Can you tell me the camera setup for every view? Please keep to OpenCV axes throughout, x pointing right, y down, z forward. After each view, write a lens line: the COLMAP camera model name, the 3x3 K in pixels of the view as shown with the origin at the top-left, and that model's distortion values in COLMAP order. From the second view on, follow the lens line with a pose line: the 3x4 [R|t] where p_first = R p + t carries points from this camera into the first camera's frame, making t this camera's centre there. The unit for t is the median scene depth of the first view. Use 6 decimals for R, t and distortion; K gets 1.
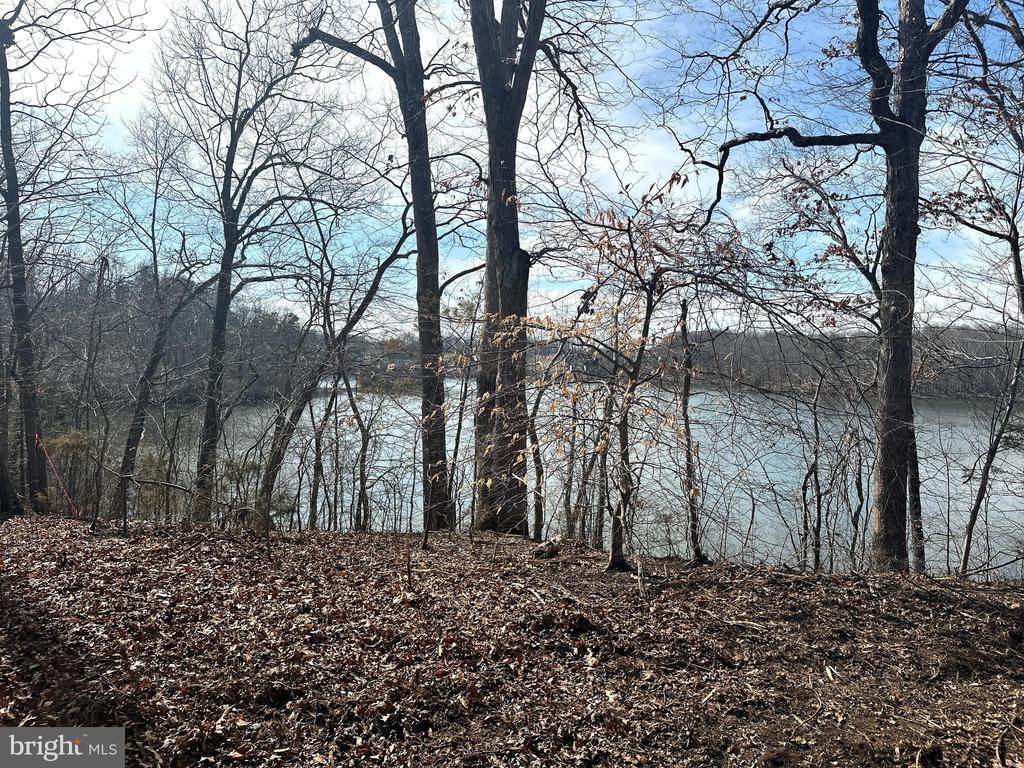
lens RADIAL K [[710.6, 0, 516.1], [0, 710.6, 384.8], [0, 0, 1]] dist [0.051347, -0.061388]
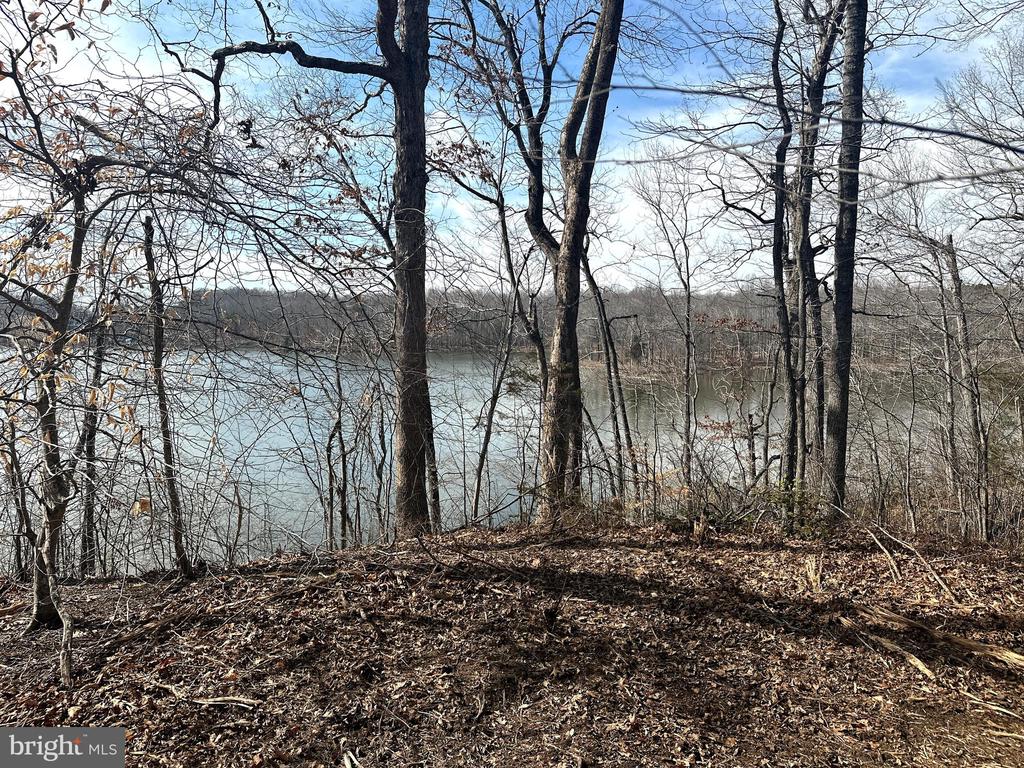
lens RADIAL K [[710.6, 0, 516.1], [0, 710.6, 384.8], [0, 0, 1]] dist [0.051347, -0.061388]
pose [[0.803908, -0.058725, 0.591847, 0.063593], [0.023869, 0.997497, 0.066553, 0.004857], [-0.594274, -0.039376, 0.803298, 0.131077]]
